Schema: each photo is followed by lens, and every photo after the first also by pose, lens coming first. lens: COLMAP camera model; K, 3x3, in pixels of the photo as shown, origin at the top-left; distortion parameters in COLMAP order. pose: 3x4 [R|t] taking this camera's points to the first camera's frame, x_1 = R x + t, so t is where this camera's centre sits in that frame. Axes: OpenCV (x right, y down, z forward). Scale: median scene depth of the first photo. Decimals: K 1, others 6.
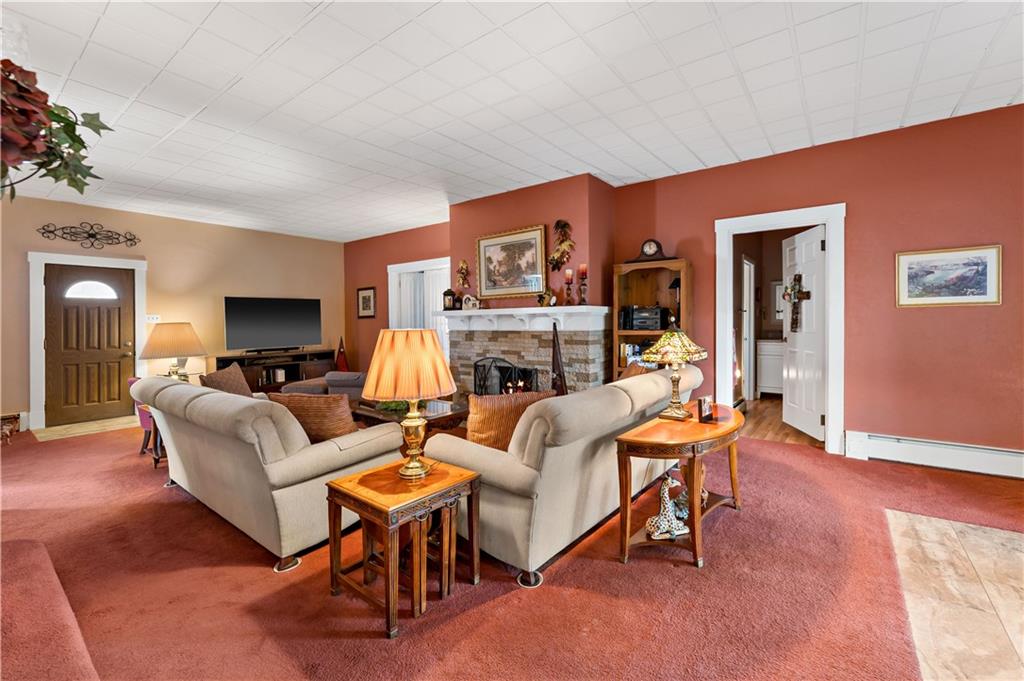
lens RADIAL K [[429.4, 0, 533.6], [0, 429.4, 321.4], [0, 0, 1]] dist [0.000880, 0.000073]
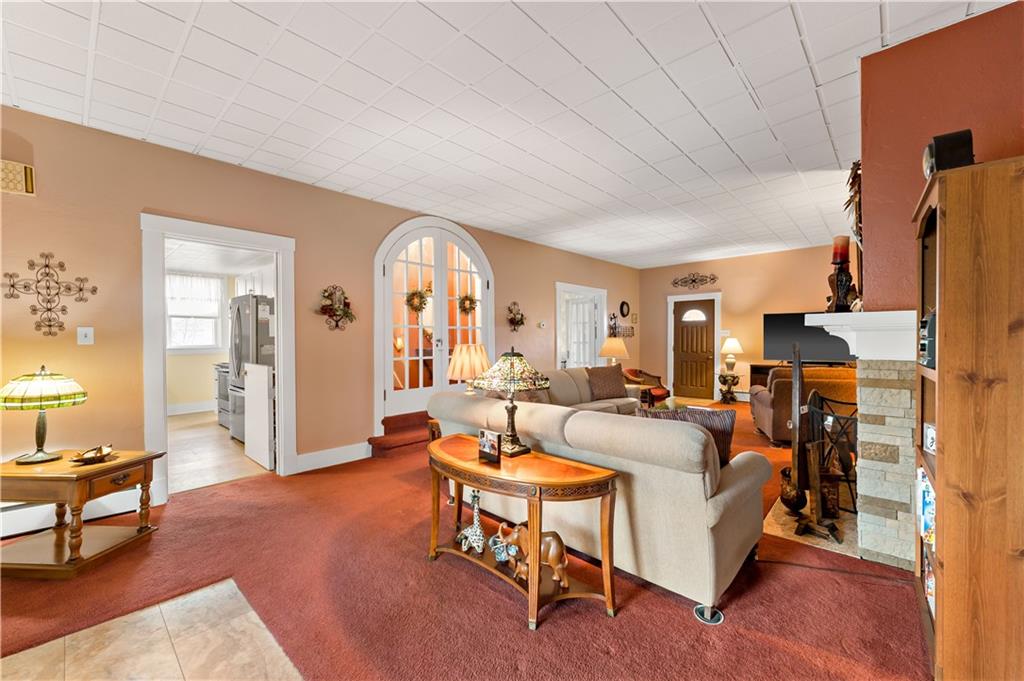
lens RADIAL K [[406.2, 0, 512.0], [0, 406.2, 340.5], [0, 0, 1]] dist [-0.014298, -0.000005]
pose [[-0.123882, 0.018875, -0.992117, 0.563086], [0.005998, 0.999815, 0.018273, -0.012112], [0.992279, -0.003687, -0.123972, 0.541059]]
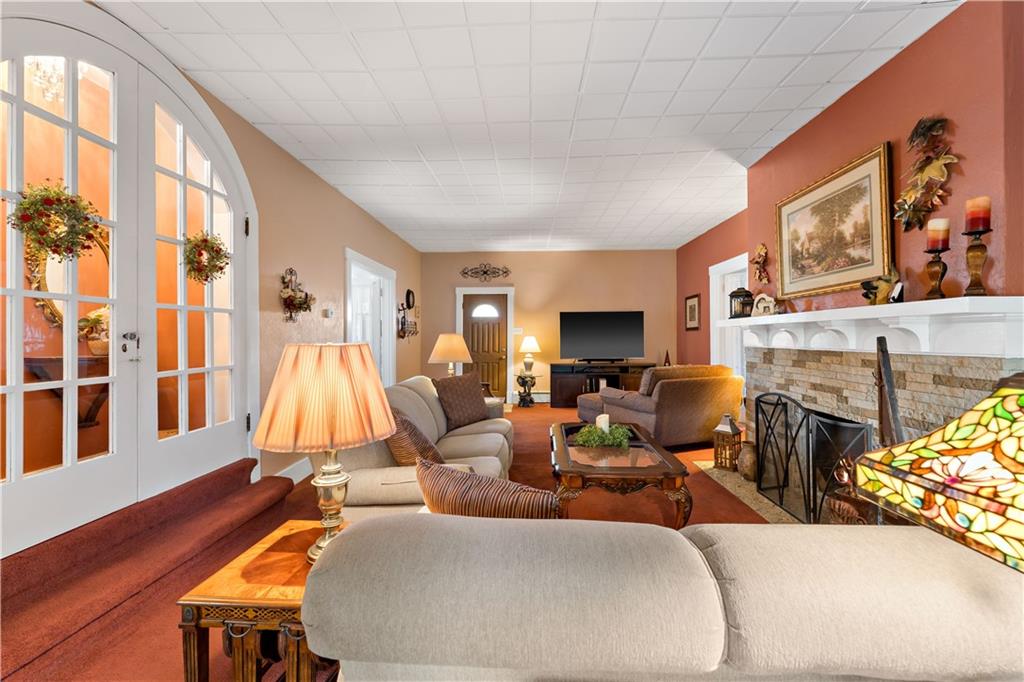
lens RADIAL K [[413.2, 0, 517.8], [0, 413.2, 334.3], [0, 0, 1]] dist [-0.000941, -0.000503]
pose [[0.562097, 0.004605, -0.827058, 0.166364], [-0.004102, 0.999988, 0.002780, 0.000125], [0.827061, 0.001830, 0.562109, 0.336926]]
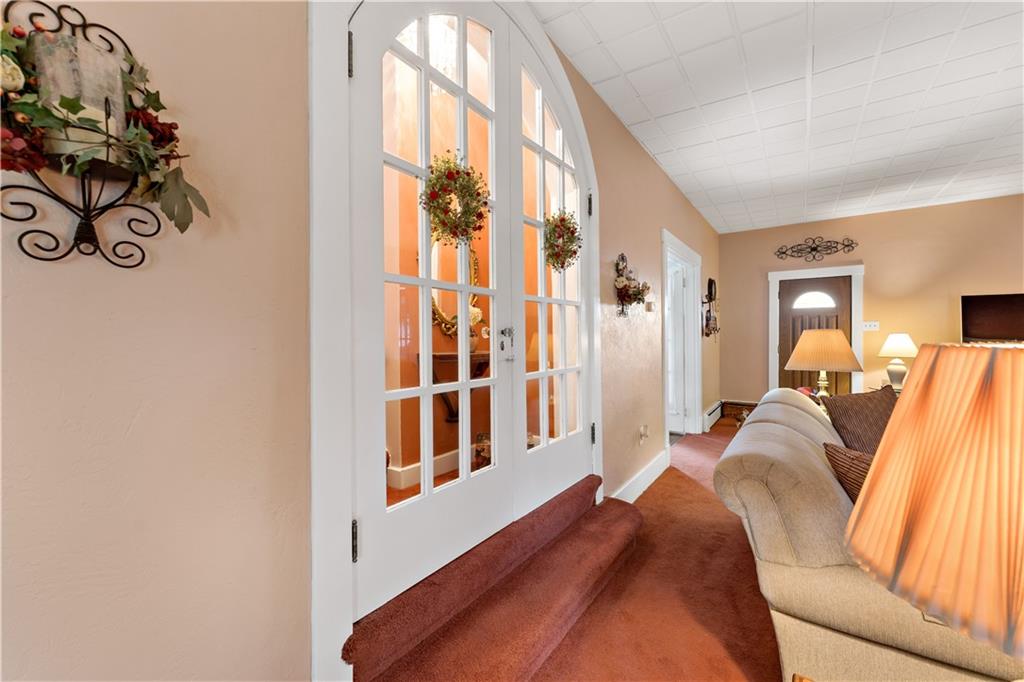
lens RADIAL K [[406.2, 0, 512.0], [0, 406.2, 341.0], [0, 0, 1]] dist [-0.014298, -0.000005]
pose [[0.002959, 0.021746, -0.999759, -0.026898], [0.003464, 0.999757, 0.021757, 0.004279], [0.999990, -0.003527, 0.002883, 0.257039]]
